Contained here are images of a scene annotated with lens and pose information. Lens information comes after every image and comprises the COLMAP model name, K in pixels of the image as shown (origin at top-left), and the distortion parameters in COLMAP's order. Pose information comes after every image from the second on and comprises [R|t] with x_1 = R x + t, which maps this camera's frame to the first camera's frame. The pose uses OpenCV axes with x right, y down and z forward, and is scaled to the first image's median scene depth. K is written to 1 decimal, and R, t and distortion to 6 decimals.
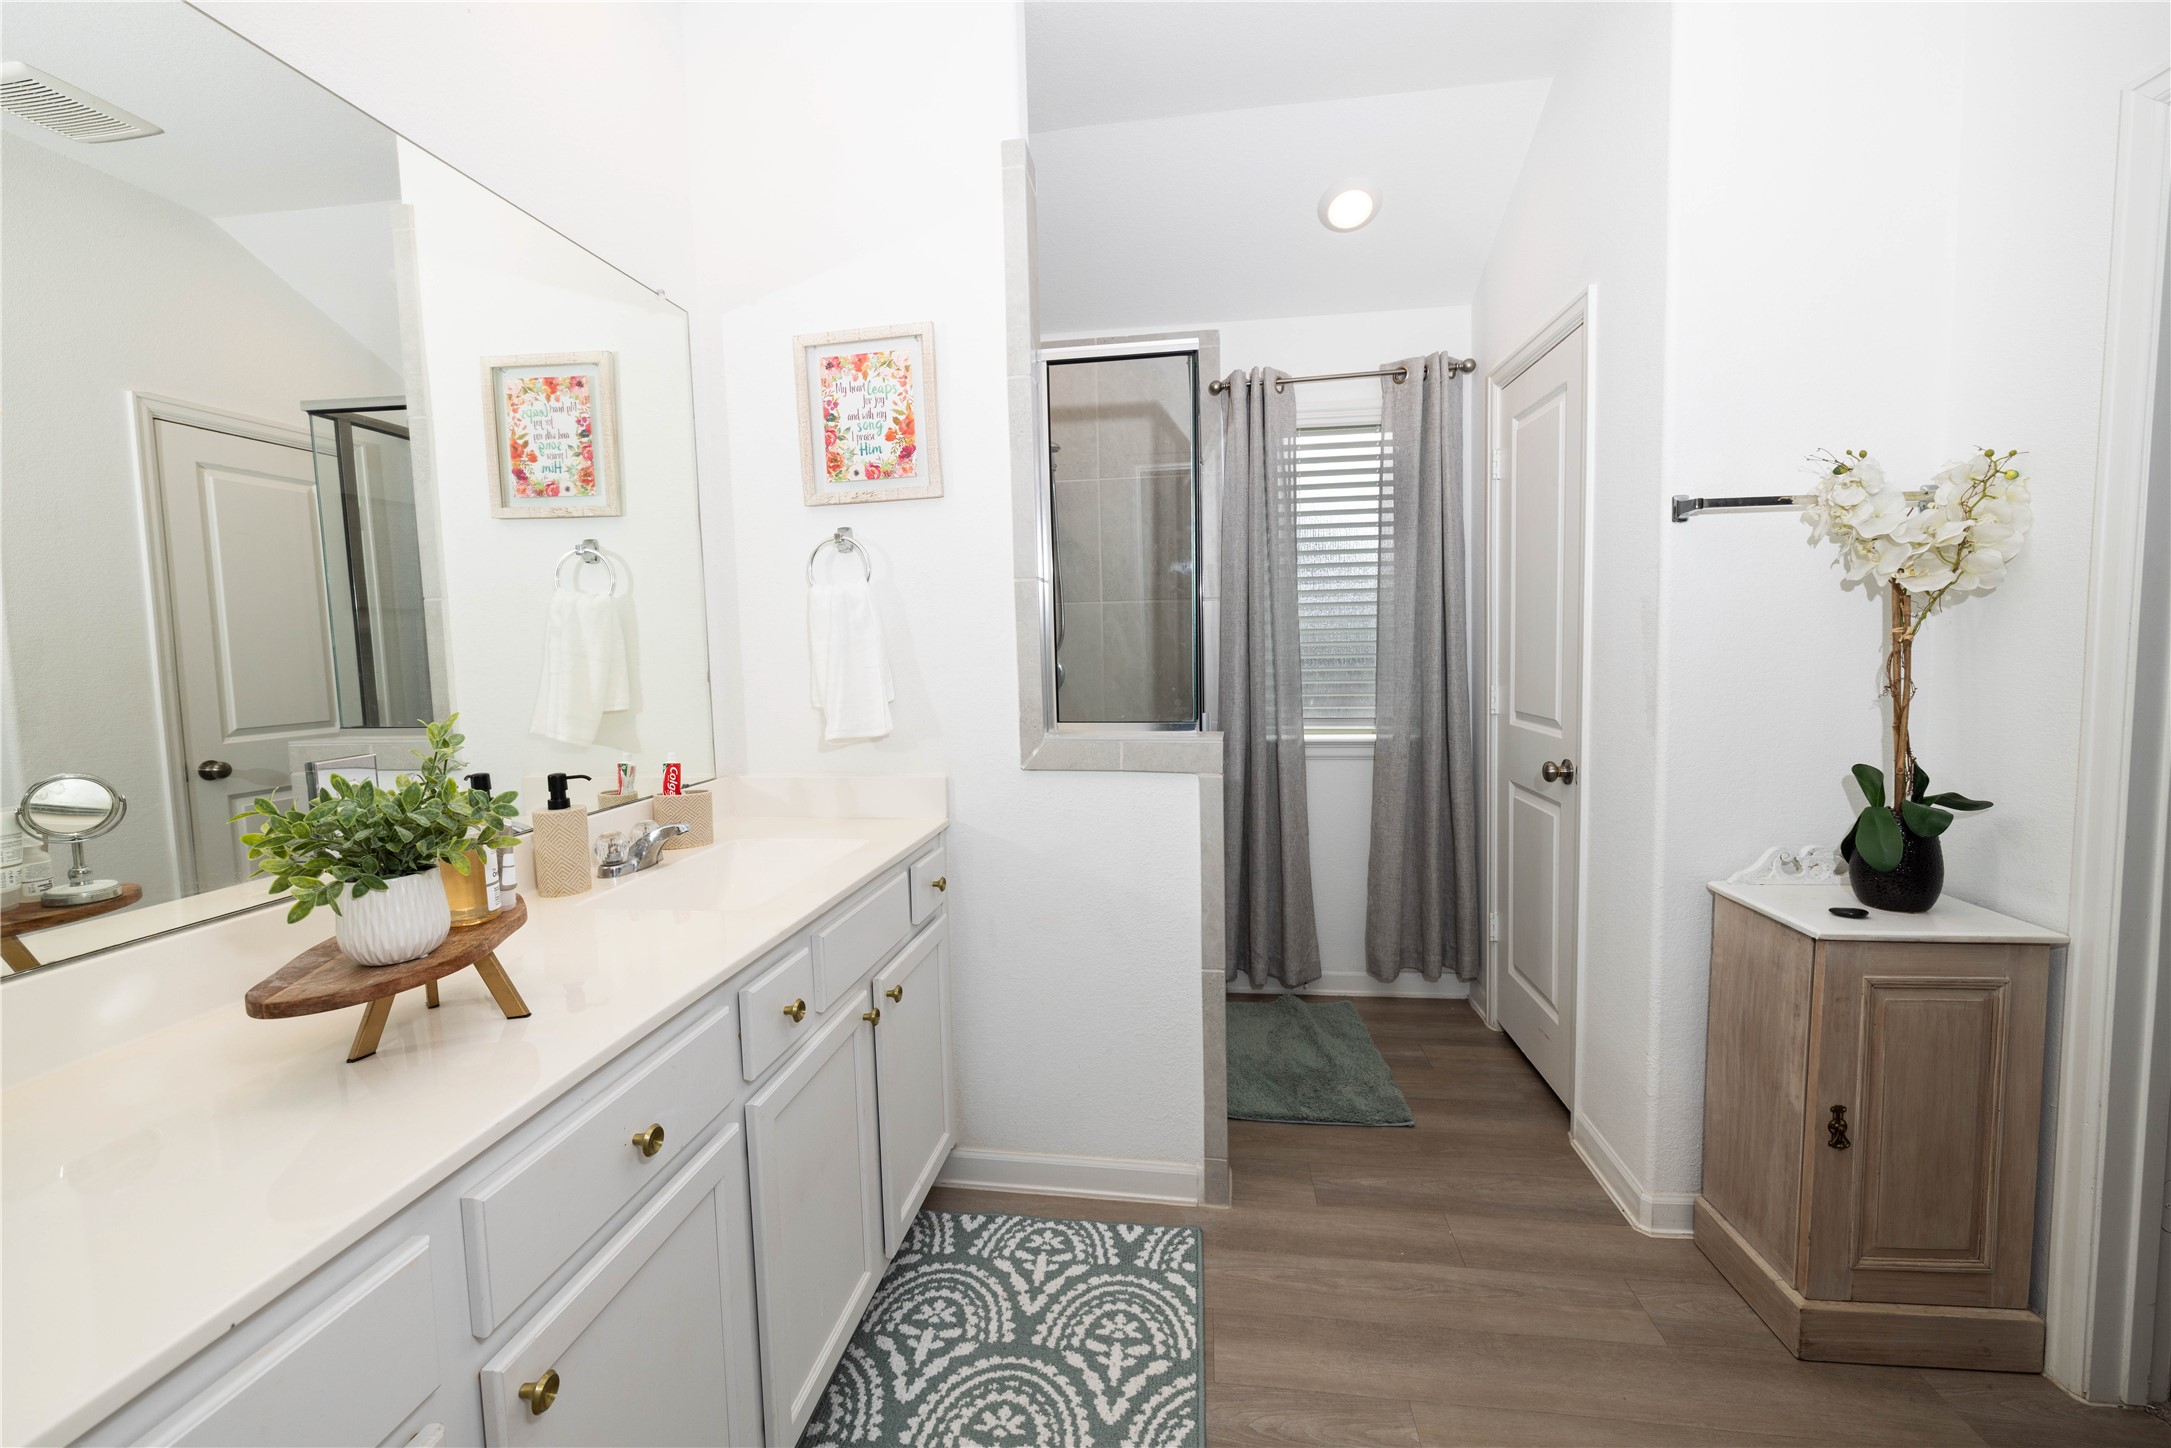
lens RADIAL K [[913.5, 0, 1079.4], [0, 913.5, 719.1], [0, 0, 1]] dist [-0.004424, 0.000634]
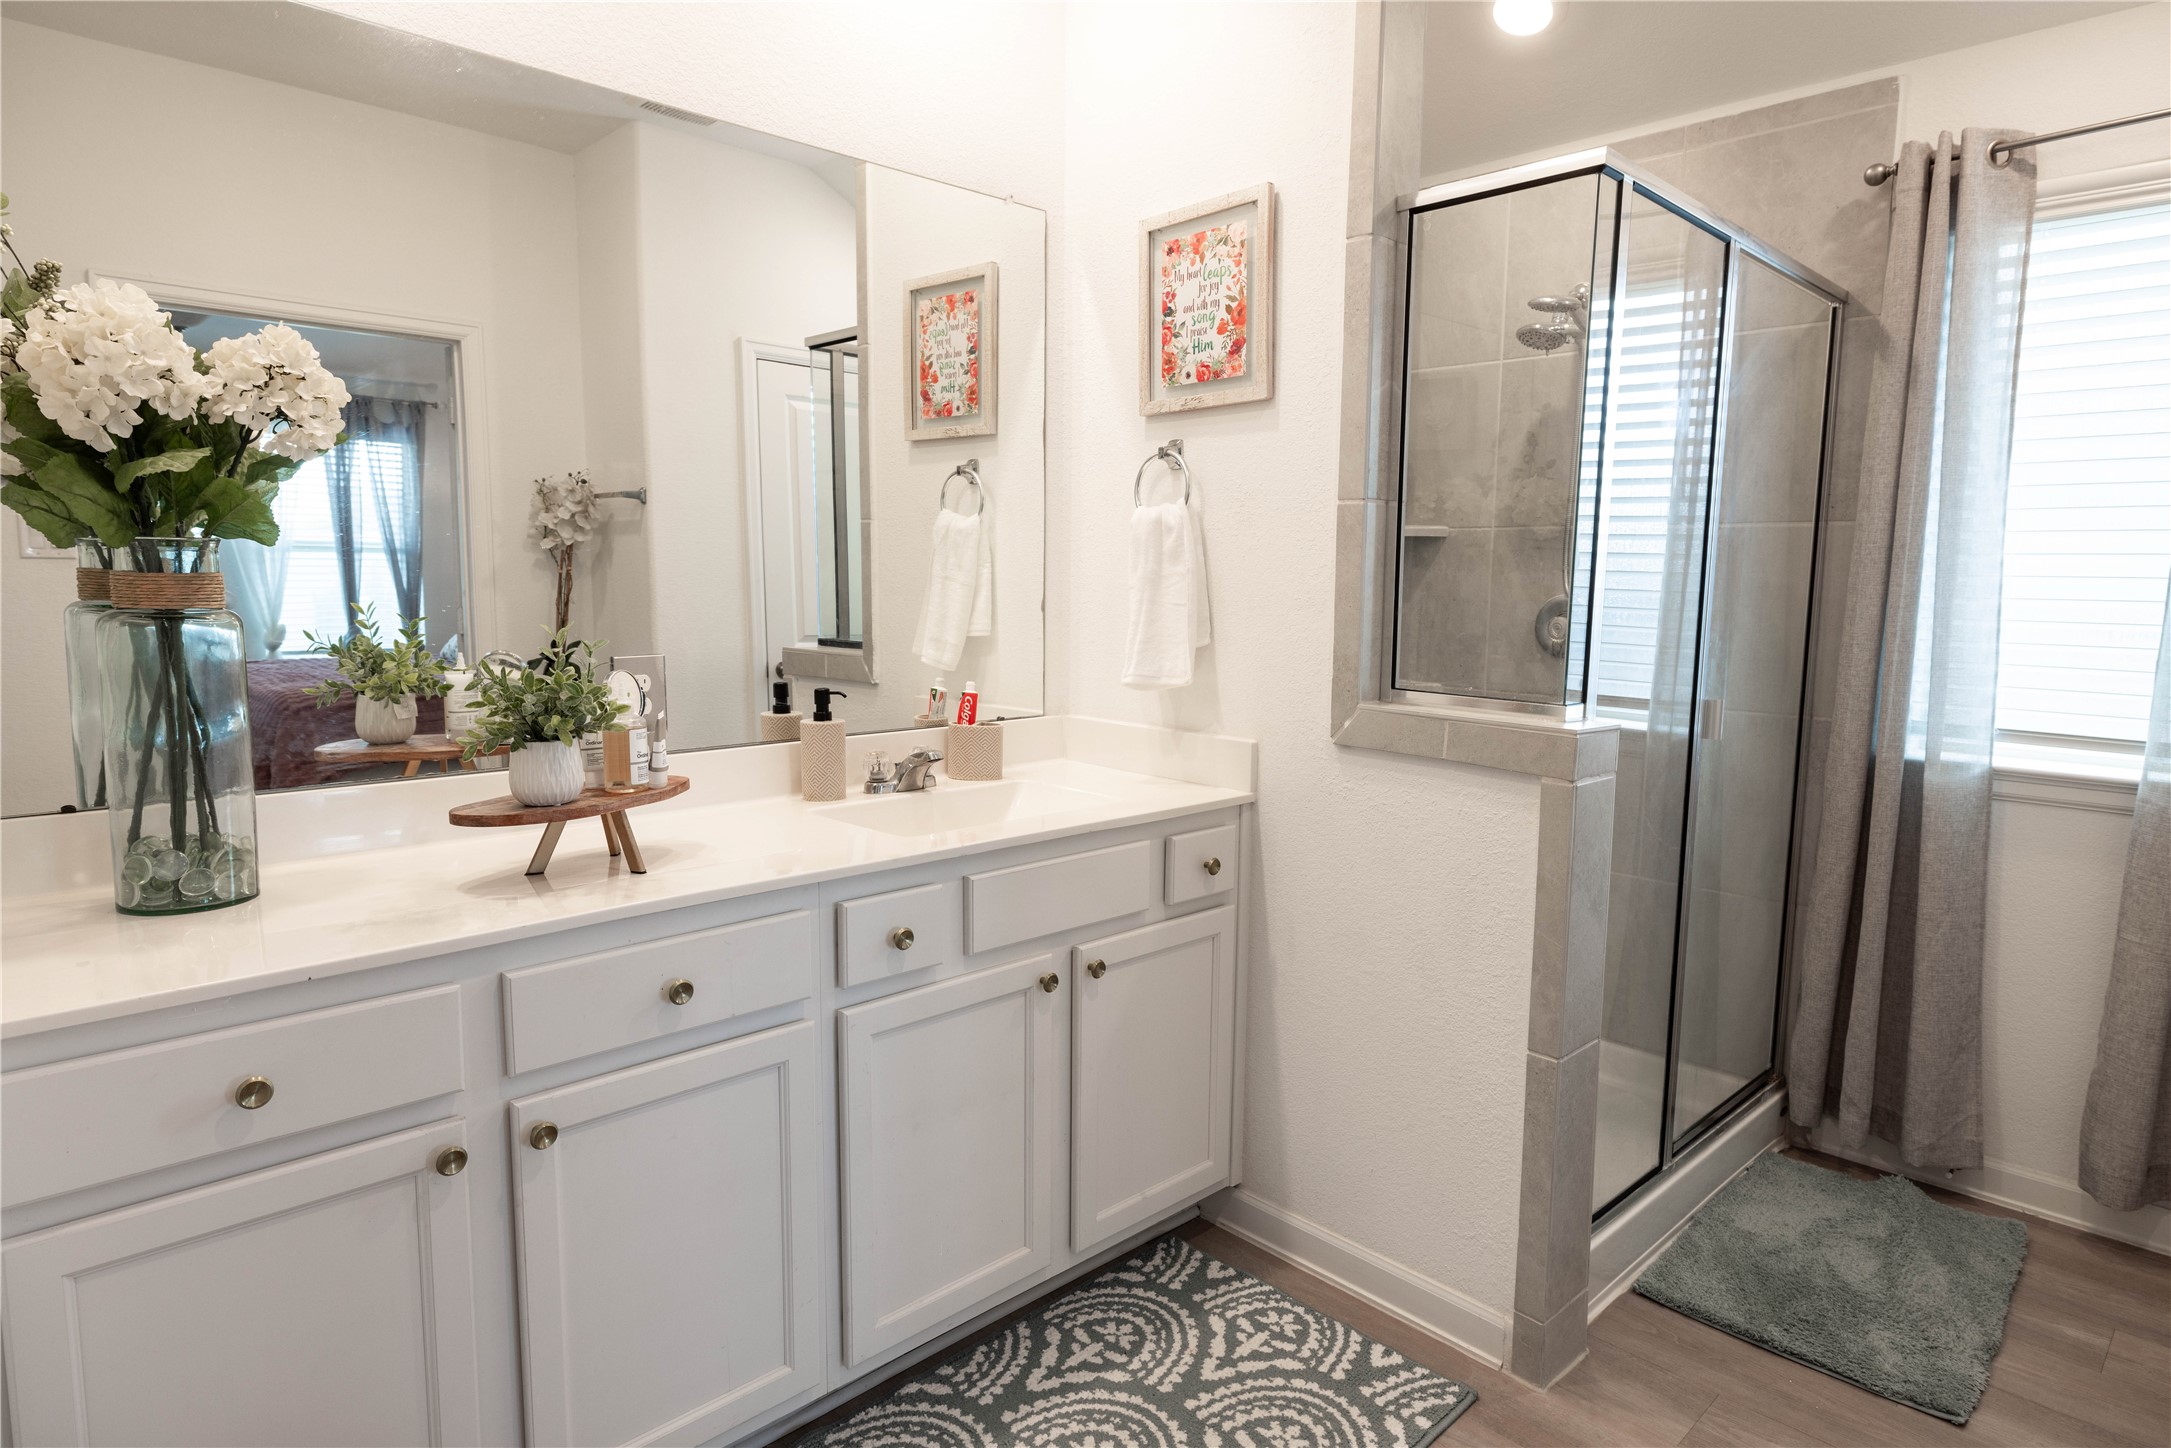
lens RADIAL K [[1247.3, 0, 1086.7], [0, 1247.3, 727.5], [0, 0, 1]] dist [-0.001058, -0.001352]
pose [[0.786360, 0.107982, -0.608259, 0.441840], [-0.081924, 0.994137, 0.070573, -0.017974], [0.612313, -0.005665, 0.790595, 0.020655]]
